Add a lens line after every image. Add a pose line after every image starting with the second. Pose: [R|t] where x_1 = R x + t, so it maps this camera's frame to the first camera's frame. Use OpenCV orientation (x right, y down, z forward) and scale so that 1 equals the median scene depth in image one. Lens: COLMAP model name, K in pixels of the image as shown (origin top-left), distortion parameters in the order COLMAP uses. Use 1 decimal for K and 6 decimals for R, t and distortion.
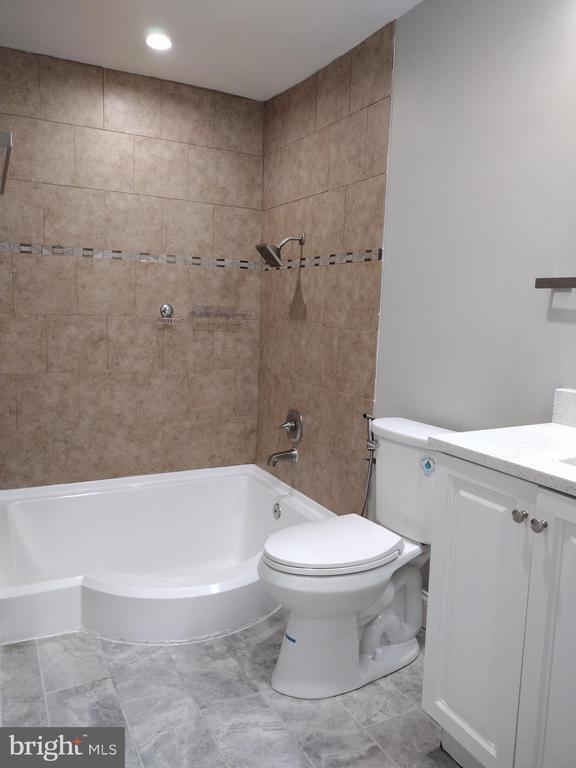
lens RADIAL K [[572.4, 0, 296.4], [0, 572.4, 395.2], [0, 0, 1]] dist [0.073192, -0.105048]
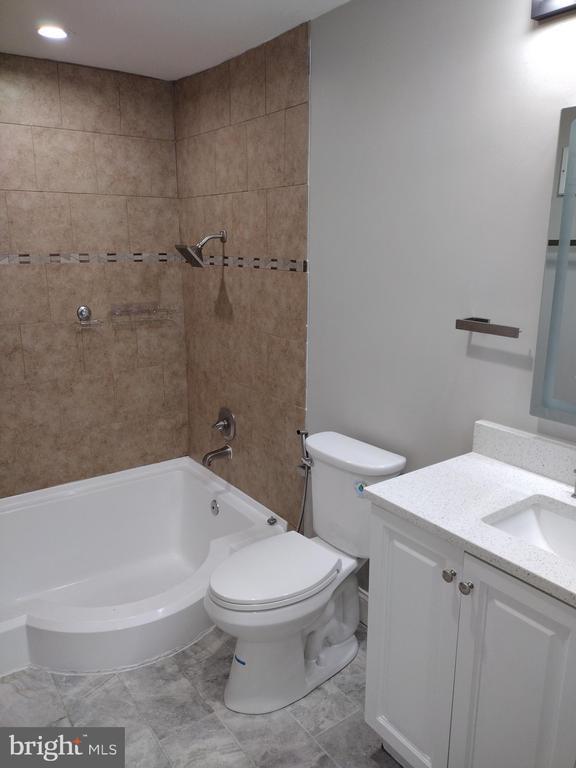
lens RADIAL K [[572.4, 0, 296.4], [0, 572.4, 395.2], [0, 0, 1]] dist [0.073192, -0.105048]
pose [[0.989920, -0.061630, 0.127515, -0.009250], [0.047125, 0.992385, 0.113801, -0.120296], [-0.133558, -0.106645, 0.985286, -0.004093]]
